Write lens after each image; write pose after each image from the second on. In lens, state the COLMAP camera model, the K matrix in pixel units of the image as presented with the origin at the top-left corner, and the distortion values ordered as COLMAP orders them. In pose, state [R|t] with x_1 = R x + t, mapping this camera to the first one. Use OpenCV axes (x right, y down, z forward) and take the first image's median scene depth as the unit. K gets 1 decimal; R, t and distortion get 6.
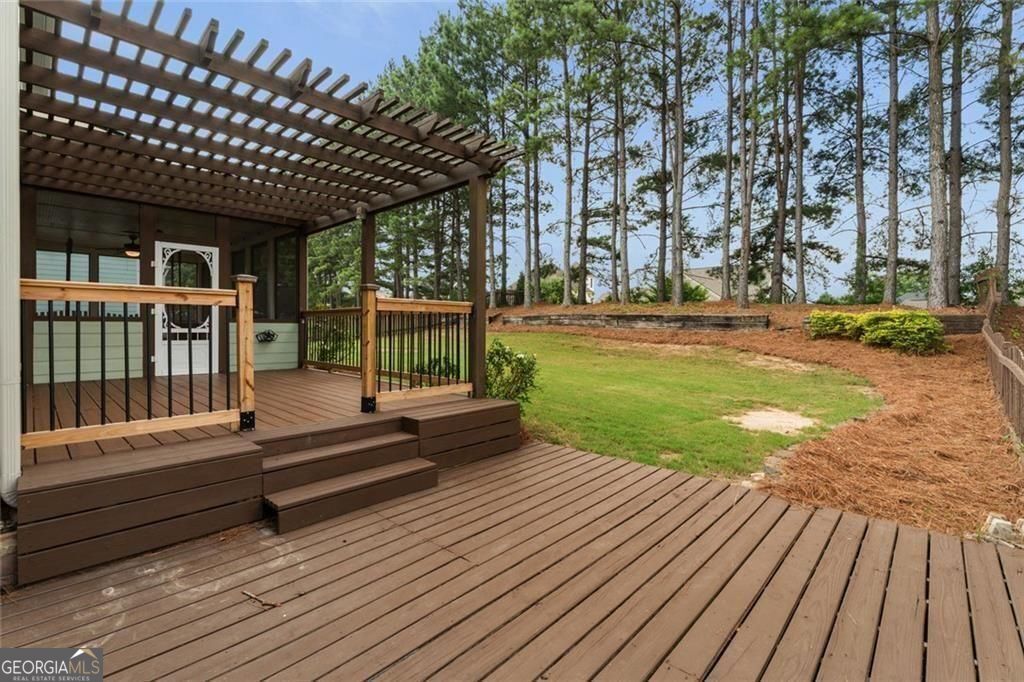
lens RADIAL K [[454.6, 0, 509.2], [0, 454.6, 334.9], [0, 0, 1]] dist [0.002597, -0.001501]
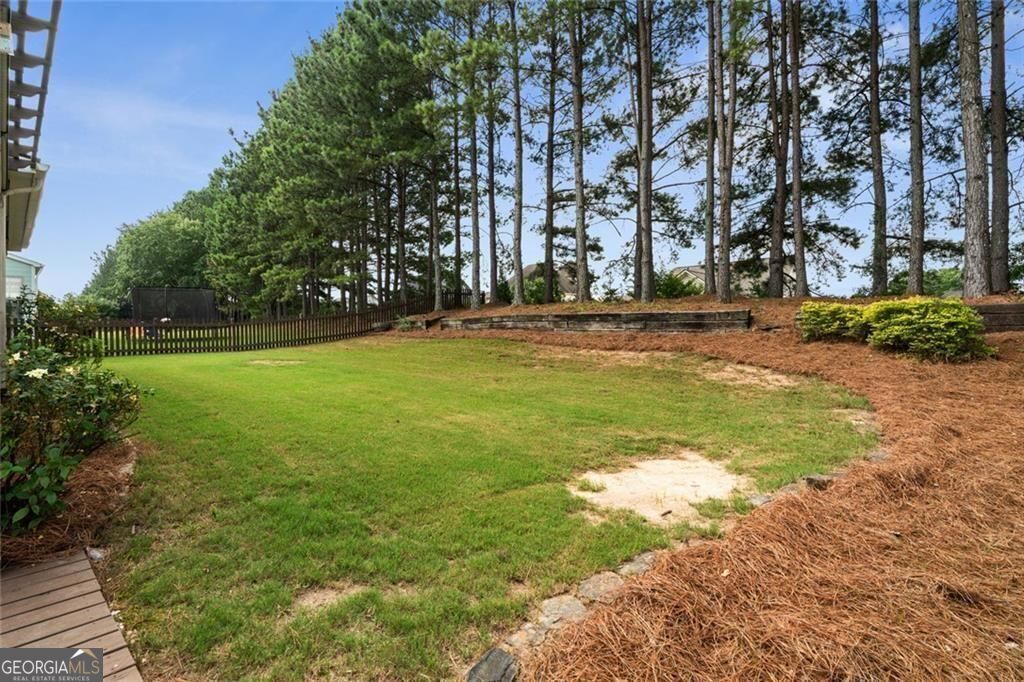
lens RADIAL K [[486.0, 0, 514.3], [0, 486.0, 340.0], [0, 0, 1]] dist [-0.001228, -0.002157]
pose [[0.999738, -0.011373, -0.019864, 0.177482], [0.011176, 0.999888, -0.009984, 0.007723], [0.019975, 0.009760, 0.999753, 0.173173]]
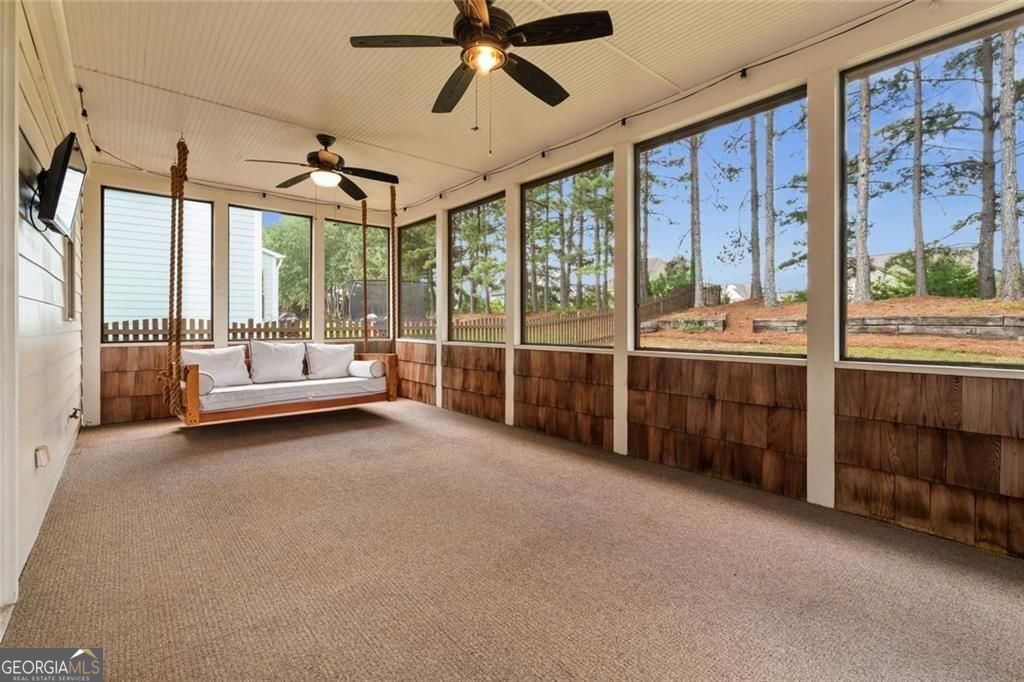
lens RADIAL K [[454.6, 0, 515.3], [0, 454.6, 331.5], [0, 0, 1]] dist [0.002597, -0.001501]
pose [[0.994972, -0.004283, -0.100067, -0.391944], [0.003620, 0.999970, -0.006807, -0.027357], [0.100093, 0.006411, 0.994957, 0.392087]]
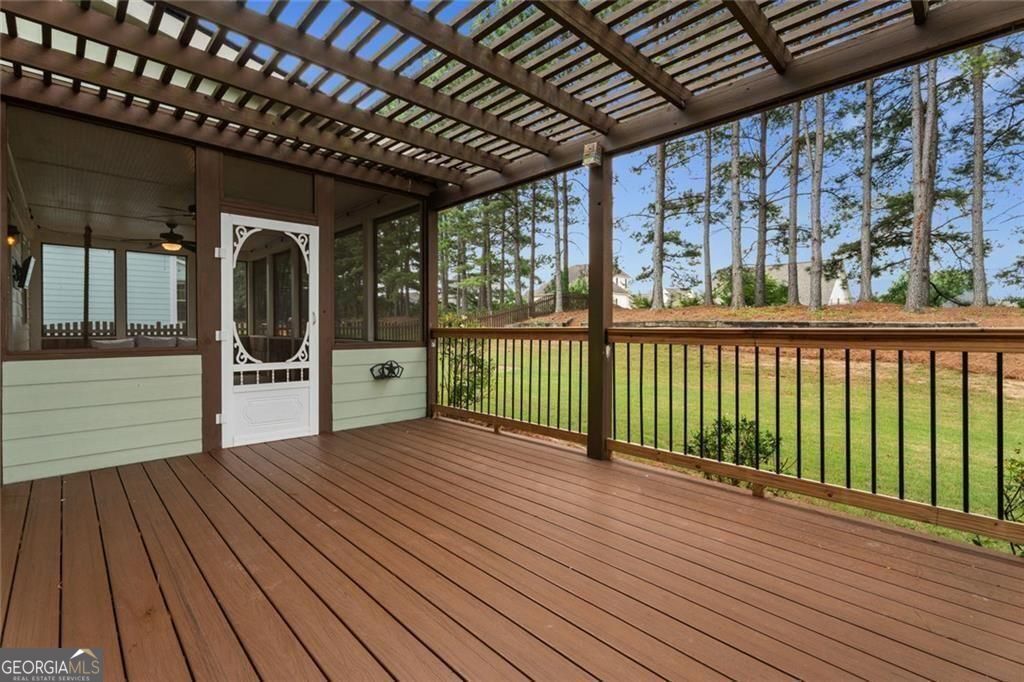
lens RADIAL K [[454.6, 0, 507.8], [0, 454.6, 336.6], [0, 0, 1]] dist [0.002597, -0.001501]
pose [[0.999320, -0.004424, -0.036603, -0.163329], [0.004373, 0.999989, -0.001460, -0.019655], [0.036609, 0.001299, 0.999329, 0.181279]]
